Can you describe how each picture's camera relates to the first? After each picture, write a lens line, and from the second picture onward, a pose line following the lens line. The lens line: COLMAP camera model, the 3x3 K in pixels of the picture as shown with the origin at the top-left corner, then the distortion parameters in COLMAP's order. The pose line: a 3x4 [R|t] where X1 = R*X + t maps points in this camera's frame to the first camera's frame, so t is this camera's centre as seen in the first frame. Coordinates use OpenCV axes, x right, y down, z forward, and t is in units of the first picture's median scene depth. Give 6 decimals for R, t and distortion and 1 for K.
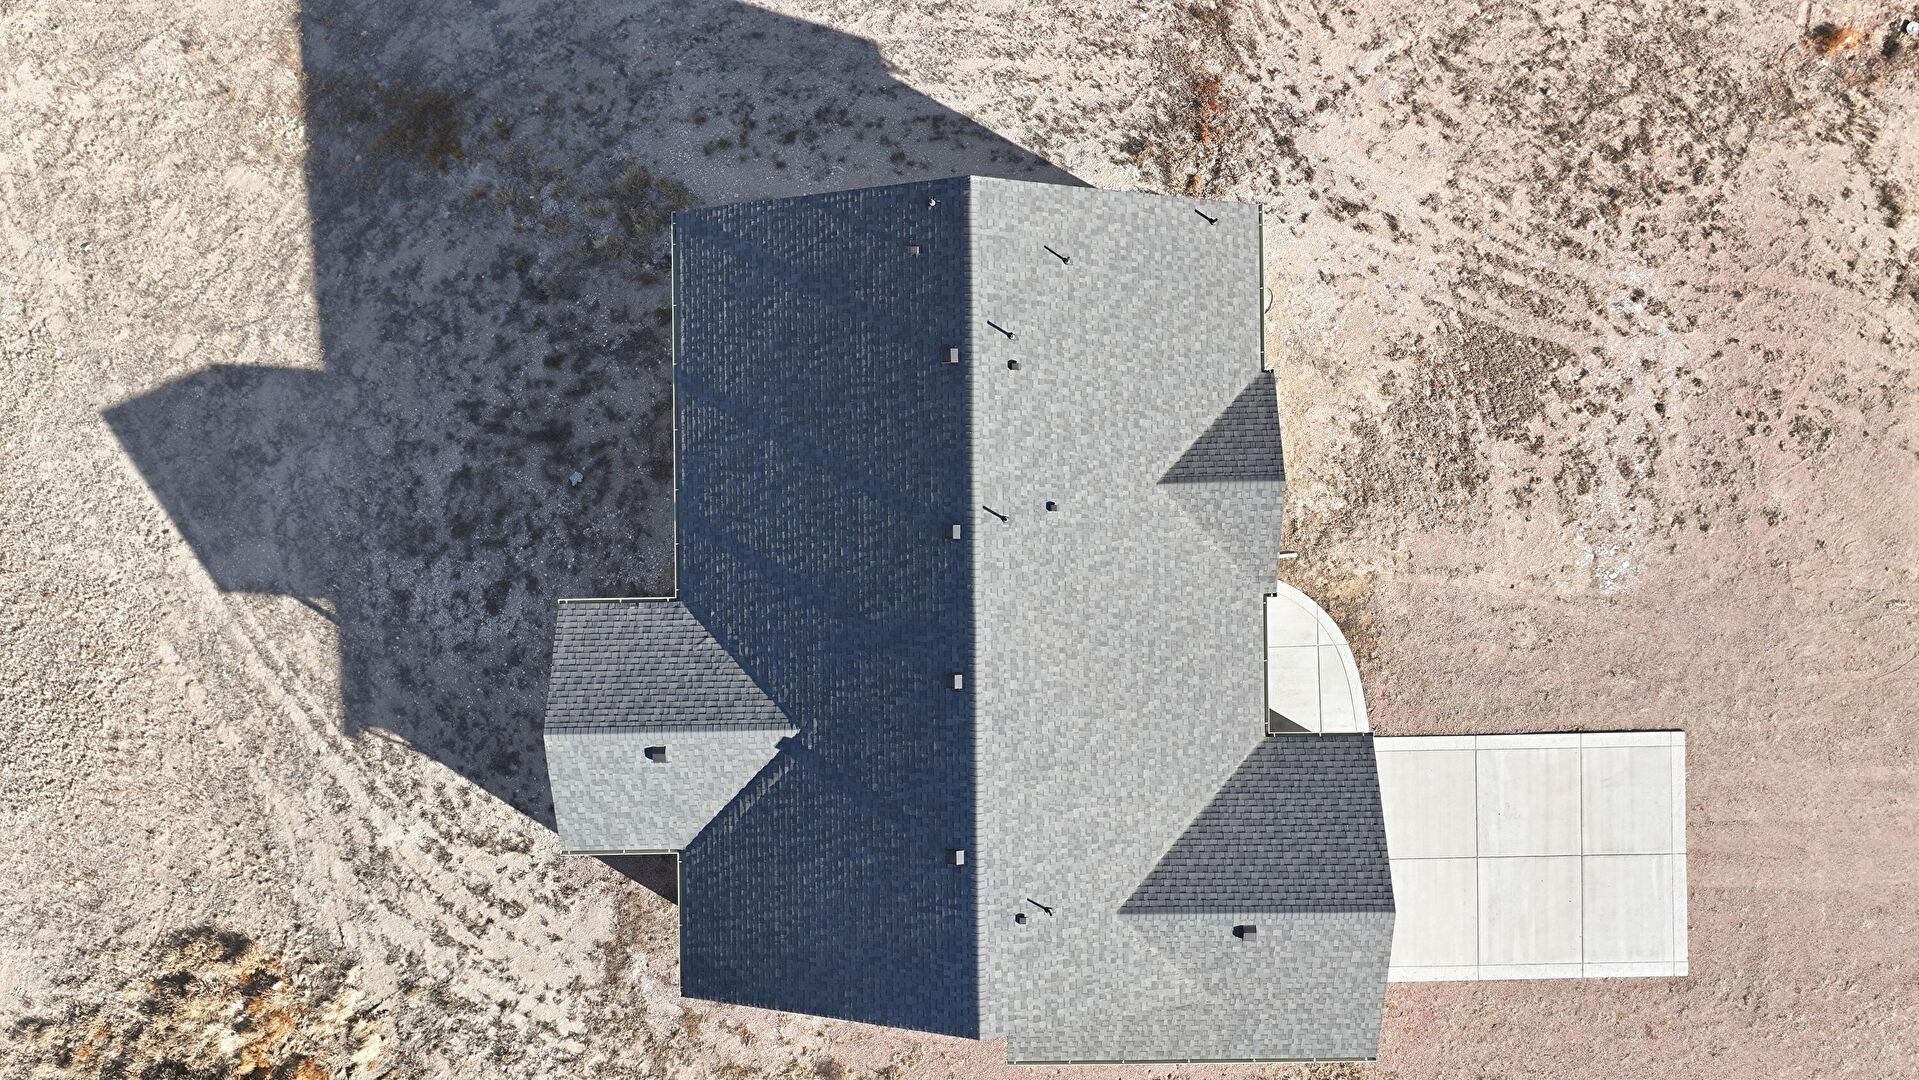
lens RADIAL K [[1347.3, 0, 963.2], [0, 1347.3, 495.7], [0, 0, 1]] dist [0.002728, 0.006913]
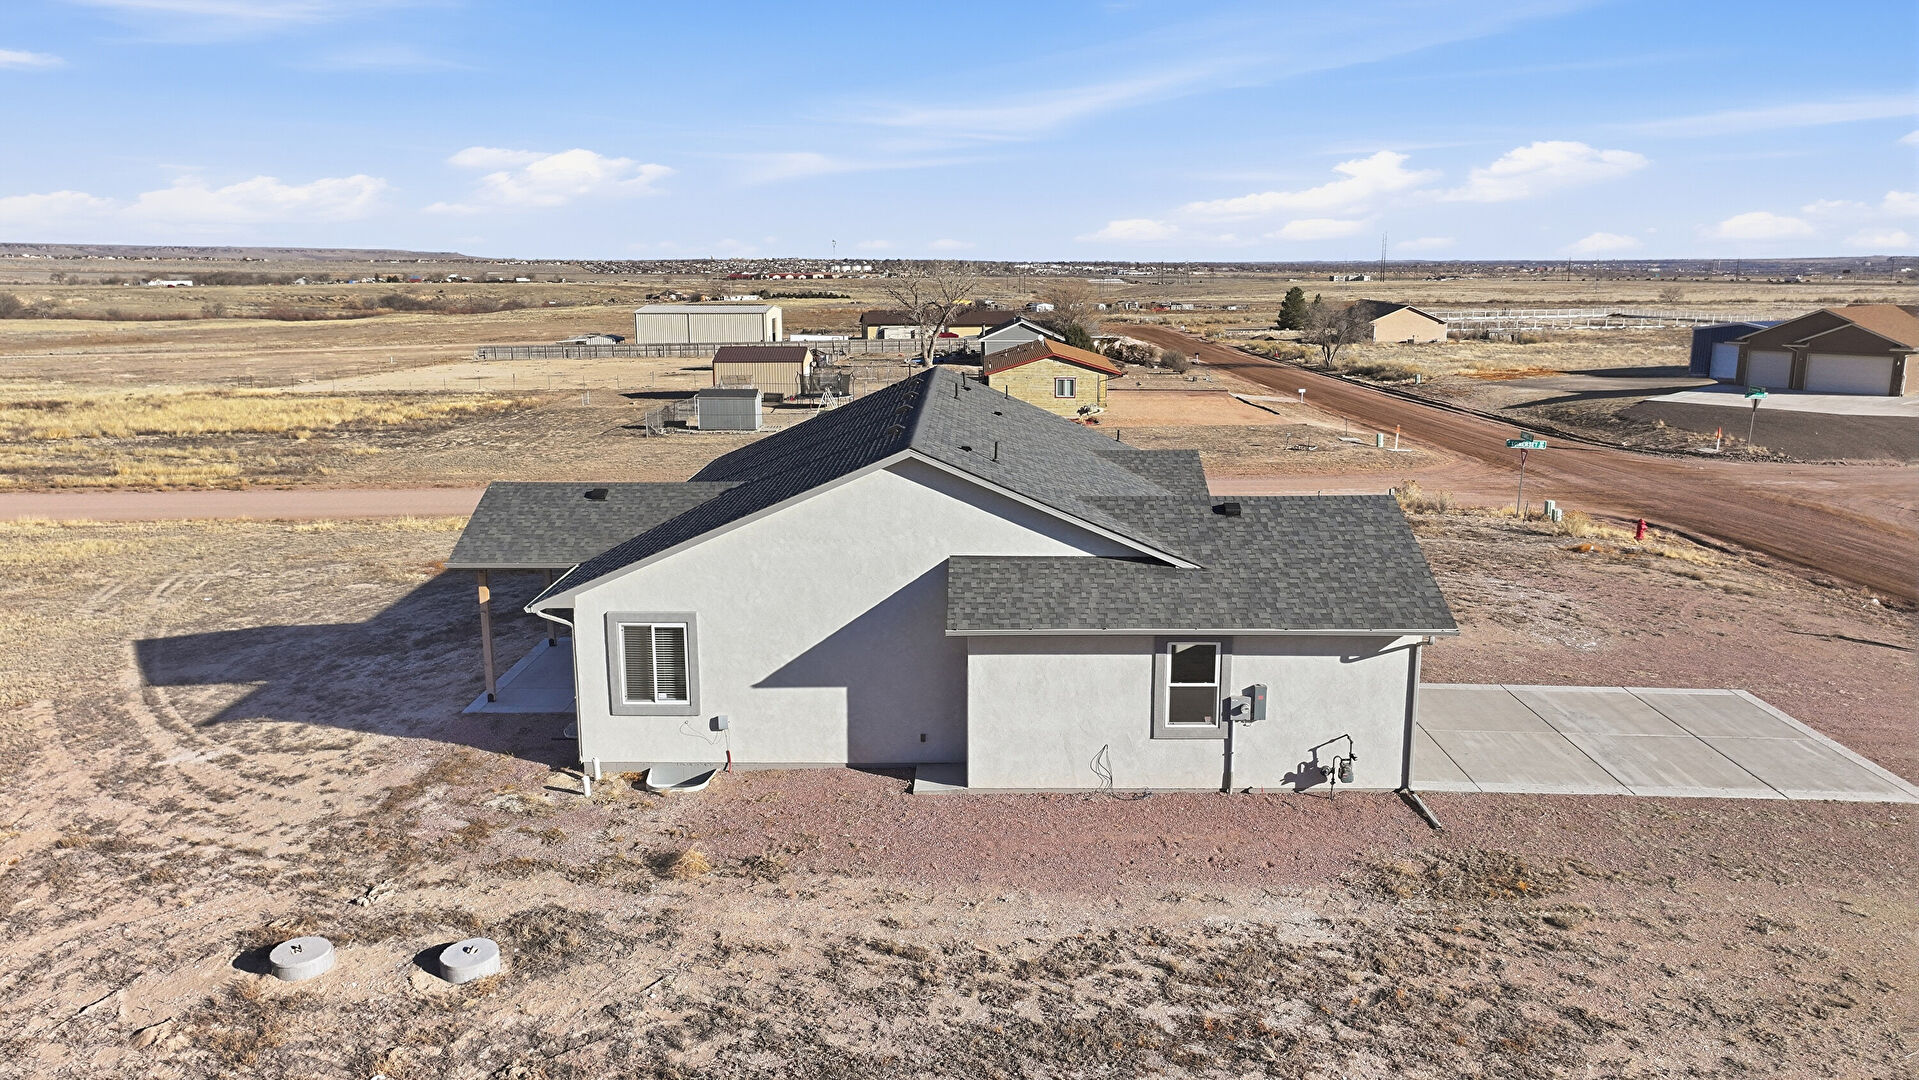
lens RADIAL K [[1347.3, 0, 963.0], [0, 1347.3, 550.9], [0, 0, 1]] dist [0.002728, 0.006913]
pose [[0.999833, 0.004439, -0.017722, 0.048421], [-0.018262, 0.215014, -0.976440, 0.996298], [-0.000524, 0.976601, 0.215060, 0.717737]]
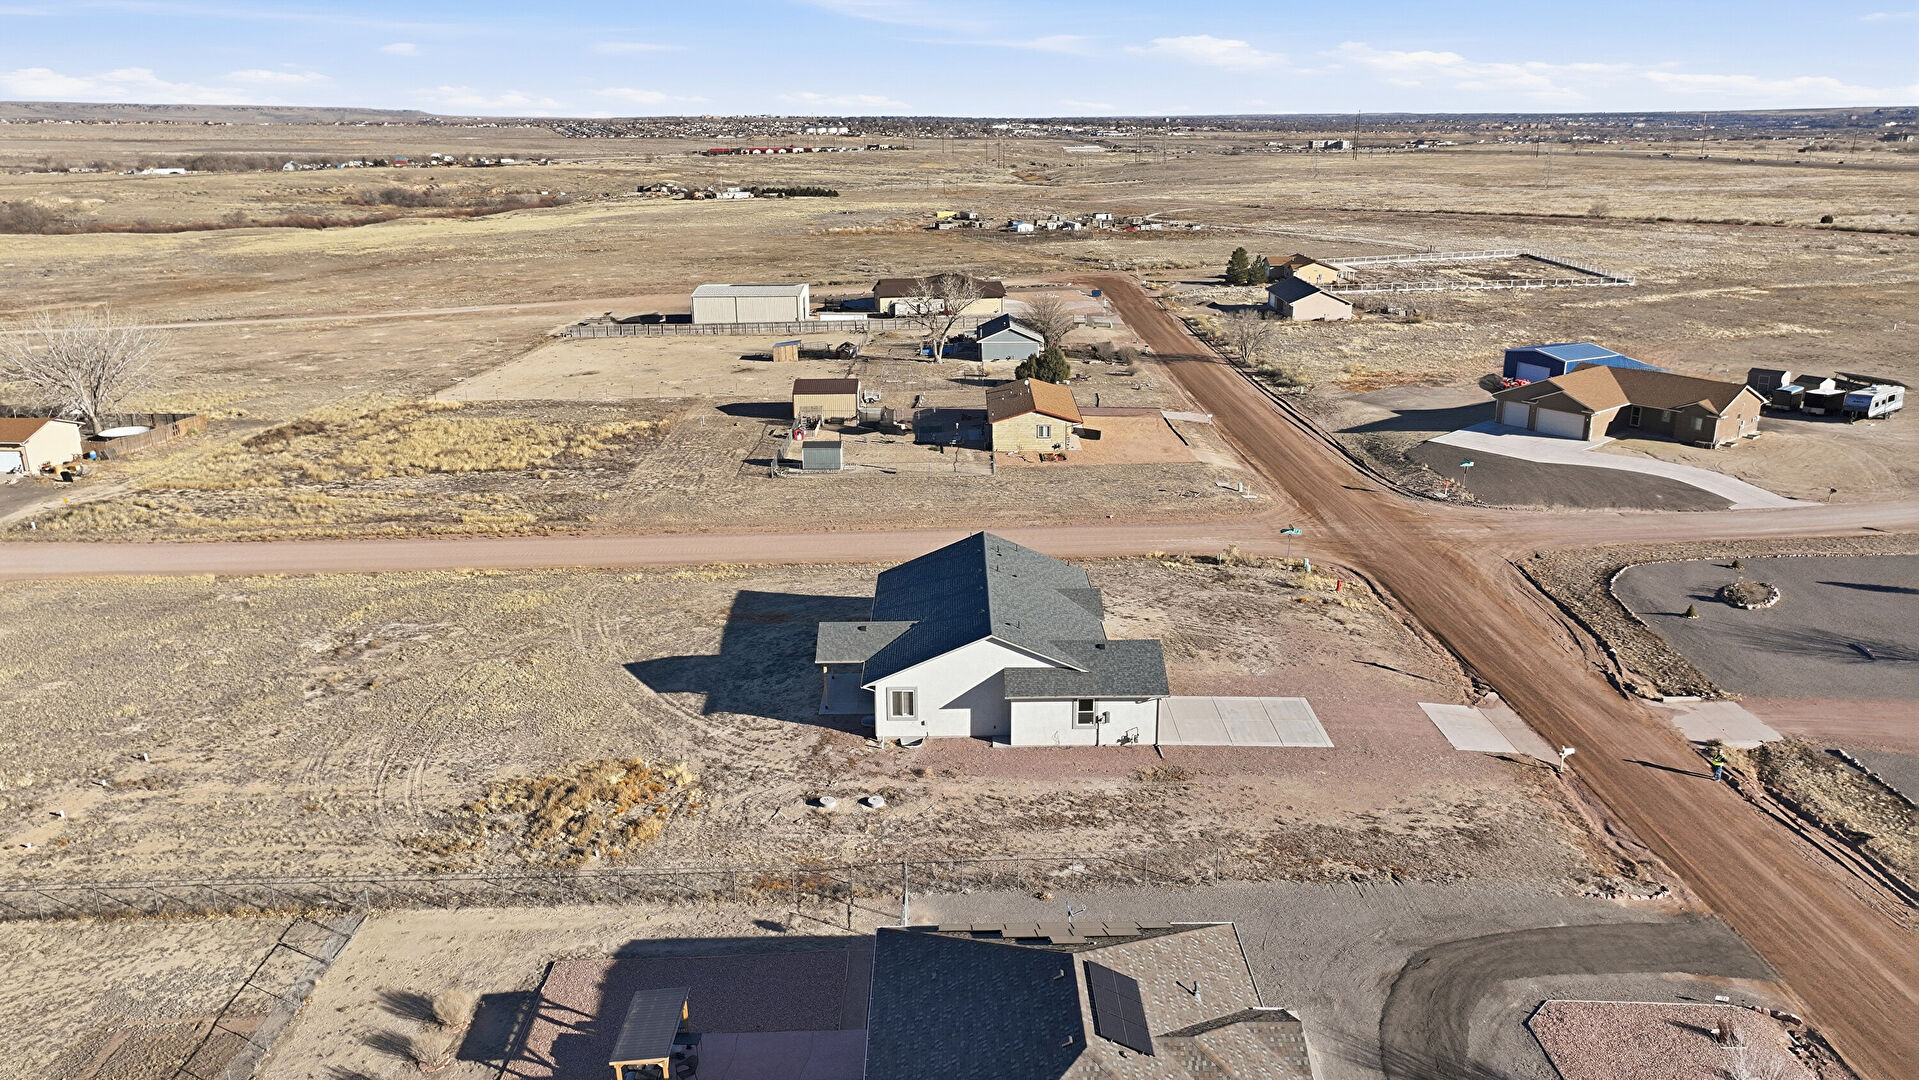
lens RADIAL K [[1347.3, 0, 969.3], [0, 1347.3, 549.2], [0, 0, 1]] dist [0.002728, 0.006913]
pose [[0.999995, -0.002035, 0.002579, -0.028814], [0.003086, 0.312517, -0.949907, 2.201182], [0.001127, 0.949910, 0.312522, 0.061910]]
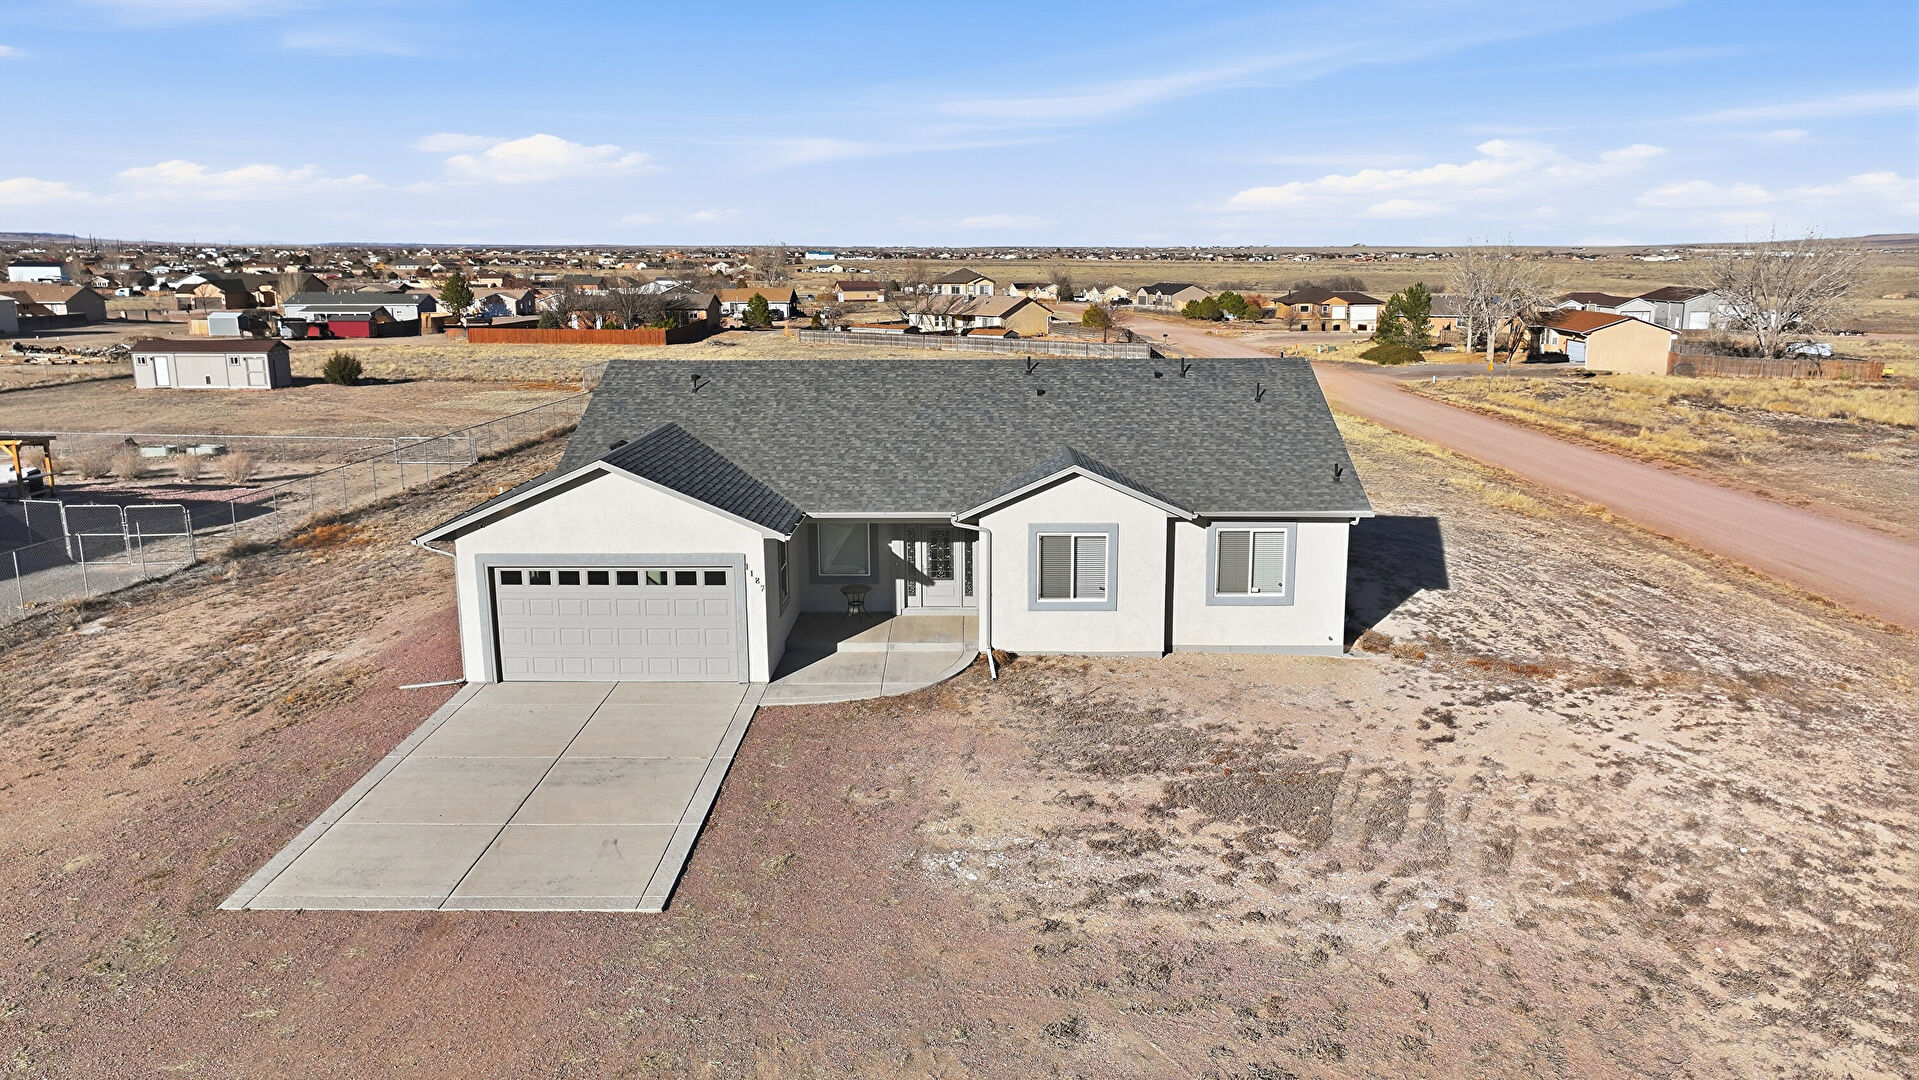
lens RADIAL K [[1347.3, 0, 963.1], [0, 1347.3, 528.5], [0, 0, 1]] dist [0.002728, 0.006913]
pose [[-0.030440, 0.202242, -0.978862, 1.018091], [-0.999511, 0.000905, 0.031269, 0.036365], [0.007209, 0.979335, 0.202116, 0.731918]]
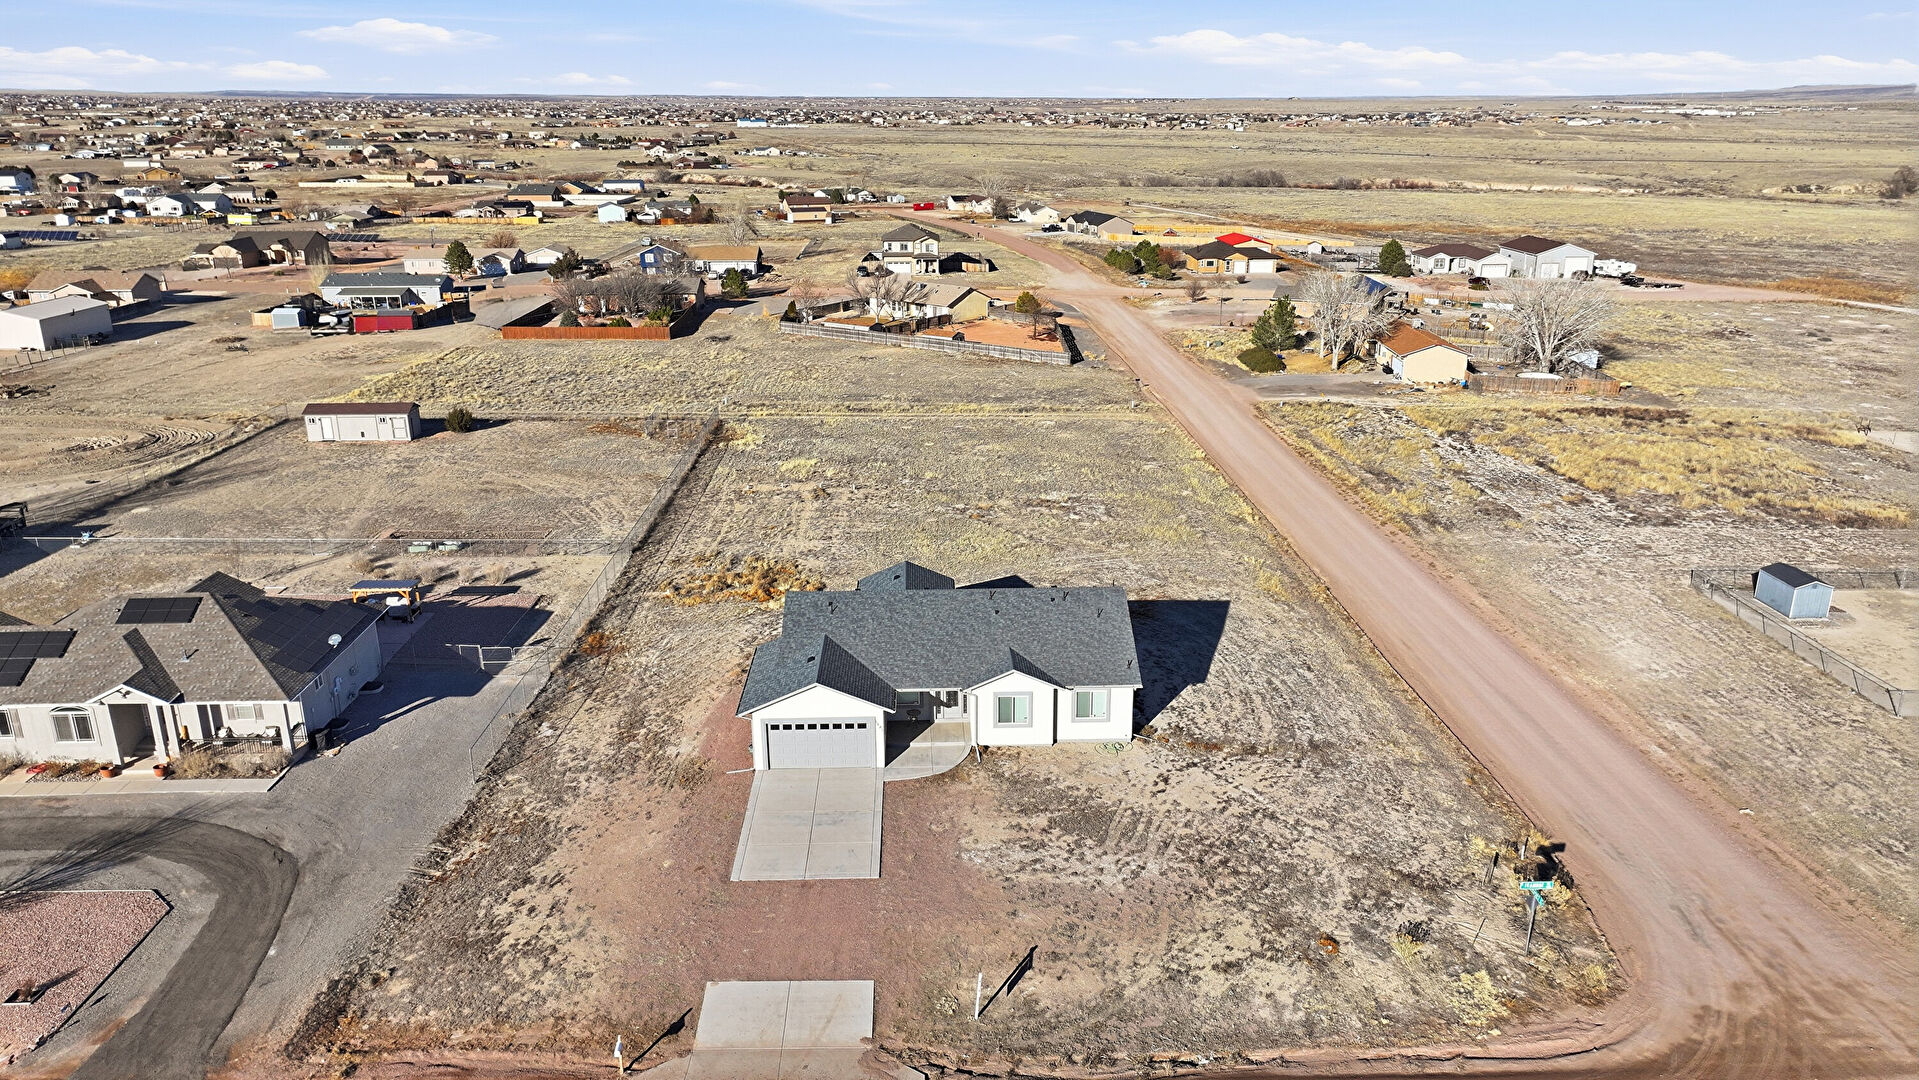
lens RADIAL K [[1347.3, 0, 959.8], [0, 1347.3, 531.0], [0, 0, 1]] dist [0.002728, 0.006913]
pose [[0.016425, 0.306079, -0.951865, 1.947703], [-0.999837, 0.012212, -0.013326, 0.092228], [0.007546, 0.951928, 0.306229, 0.093867]]
